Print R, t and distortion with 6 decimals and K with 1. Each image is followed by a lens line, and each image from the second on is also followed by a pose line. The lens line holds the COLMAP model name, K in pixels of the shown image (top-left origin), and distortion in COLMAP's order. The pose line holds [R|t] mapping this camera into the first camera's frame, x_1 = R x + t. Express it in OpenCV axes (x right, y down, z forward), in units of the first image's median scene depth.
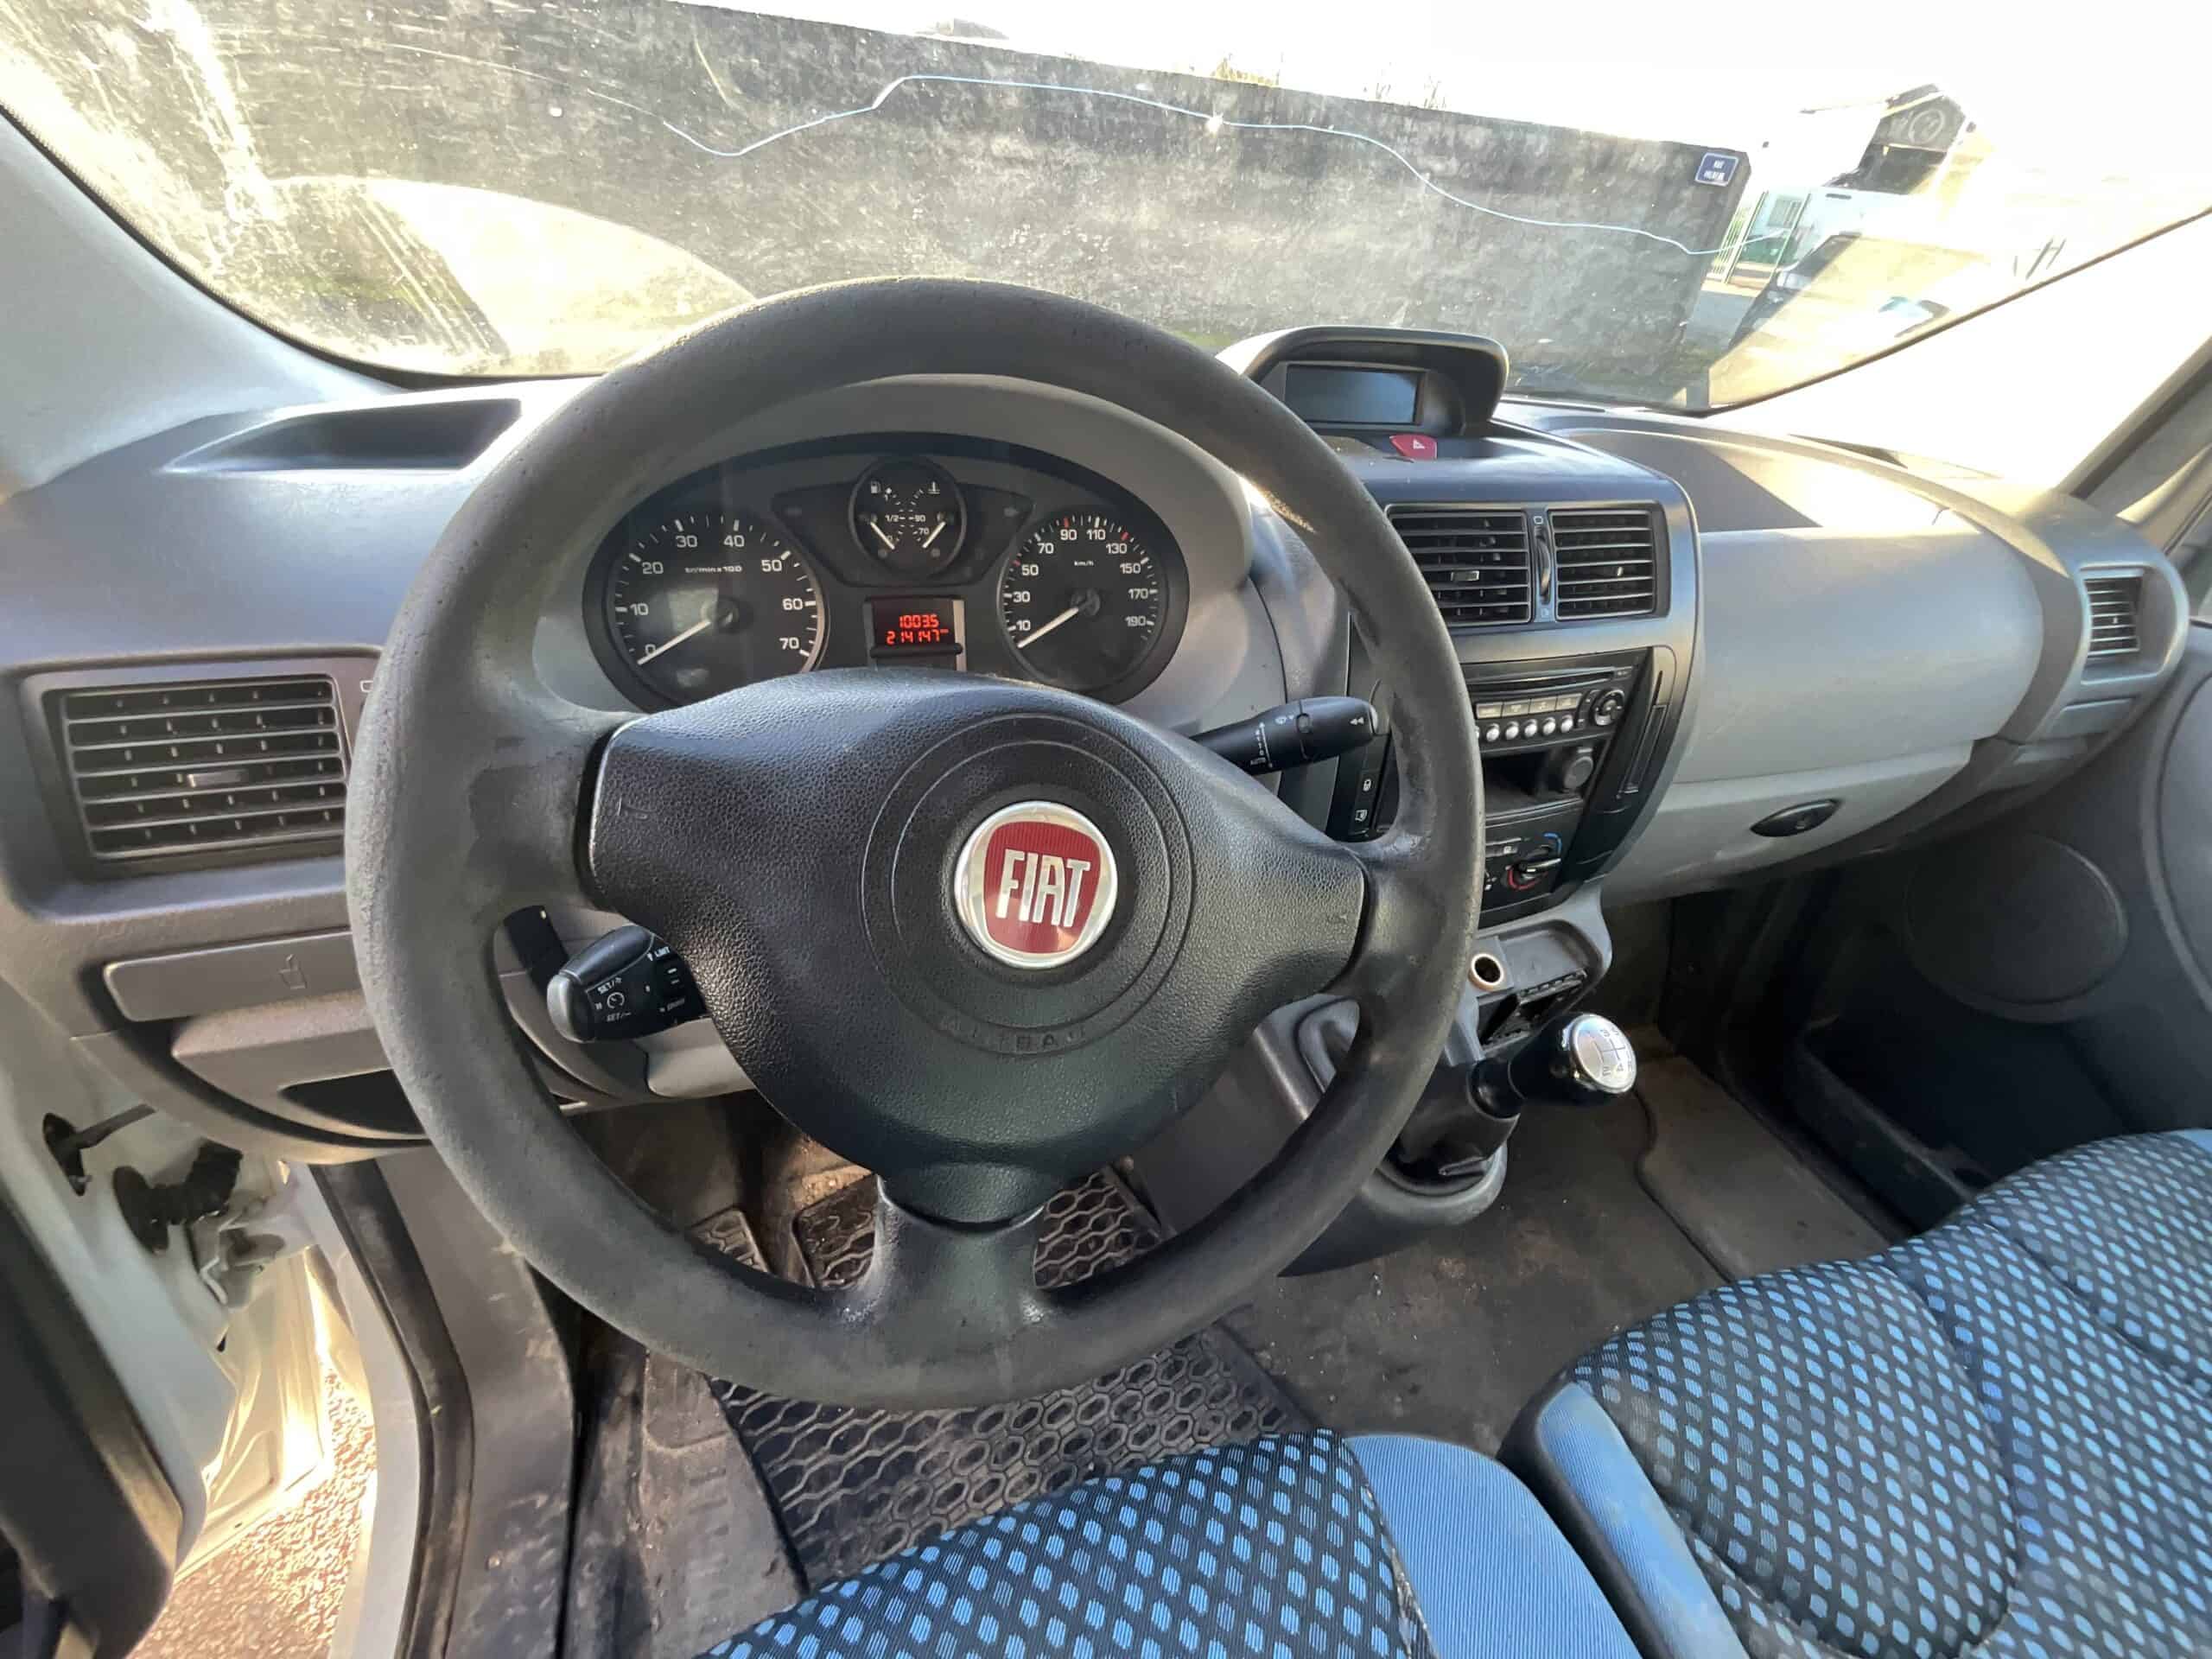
lens RADIAL K [[882.3, 0, 1099.6], [0, 882.3, 827.8], [0, 0, 1]] dist [-0.004483, -0.000744]
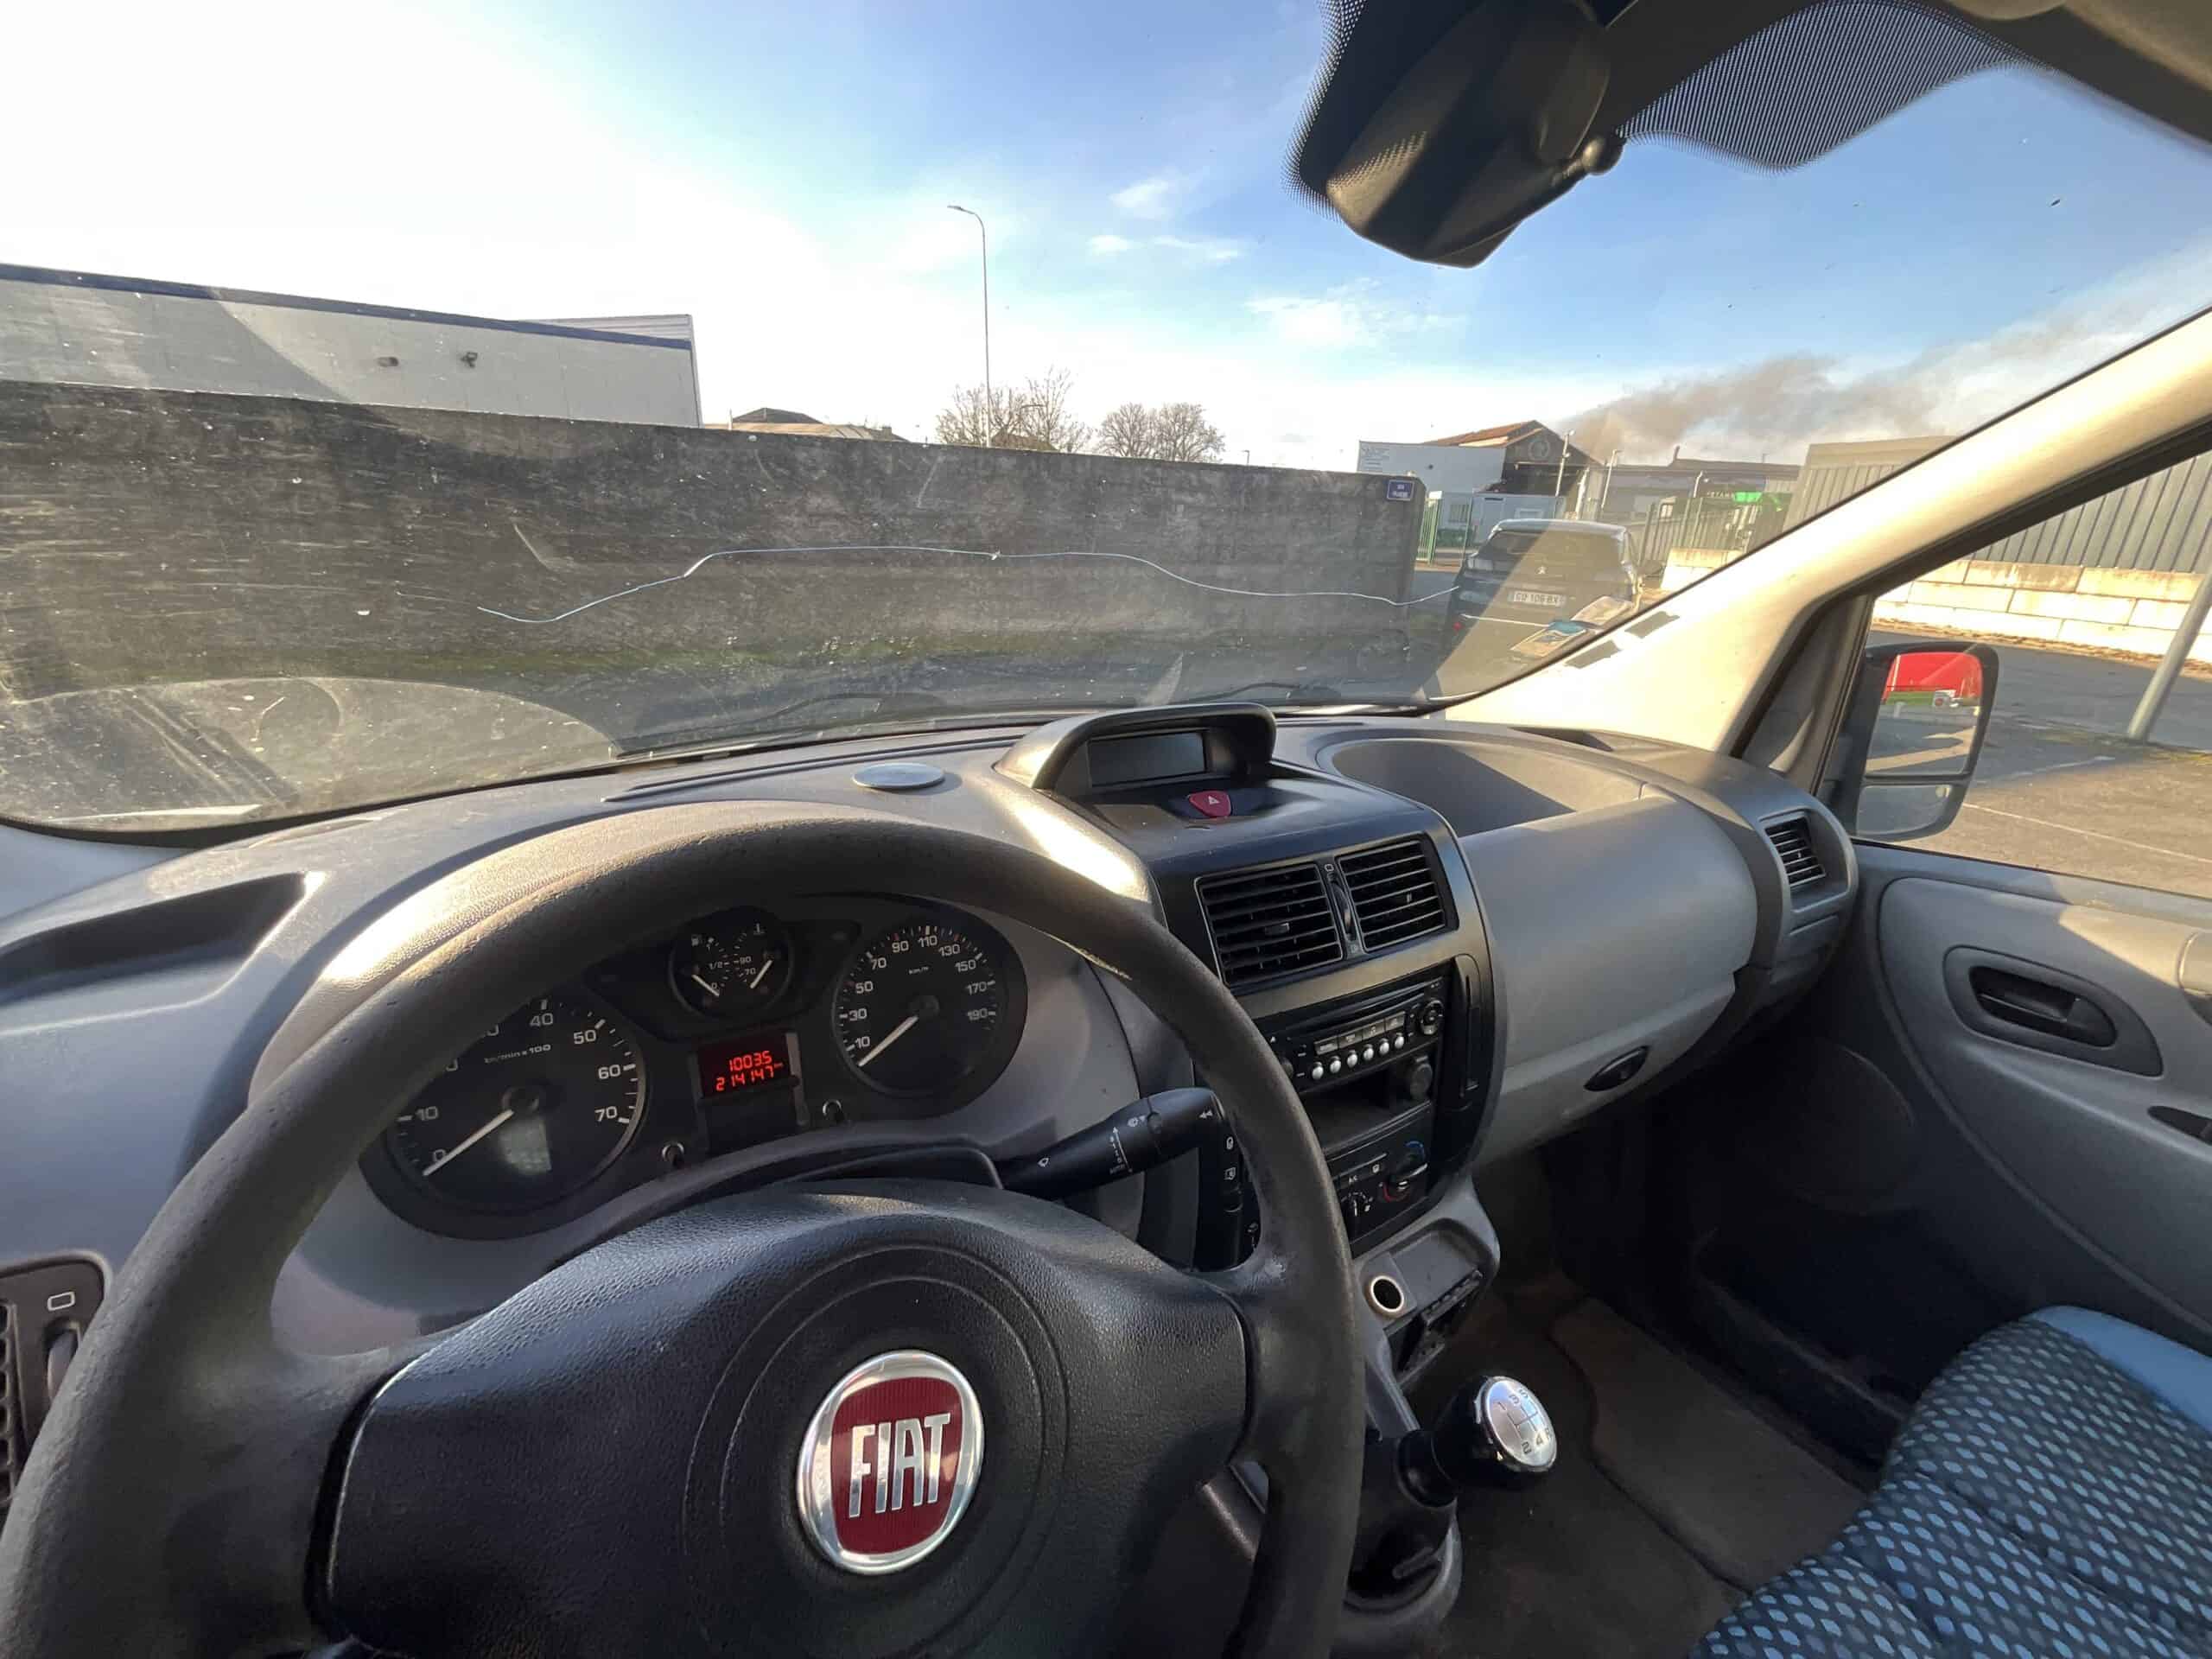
lens RADIAL K [[882.3, 0, 1099.3], [0, 882.3, 817.1], [0, 0, 1]] dist [-0.004483, -0.000744]
pose [[0.978380, -0.113080, 0.173164, 0.026177], [0.158217, 0.948465, -0.274559, -0.139483], [-0.133193, 0.296020, 0.945850, -0.031822]]
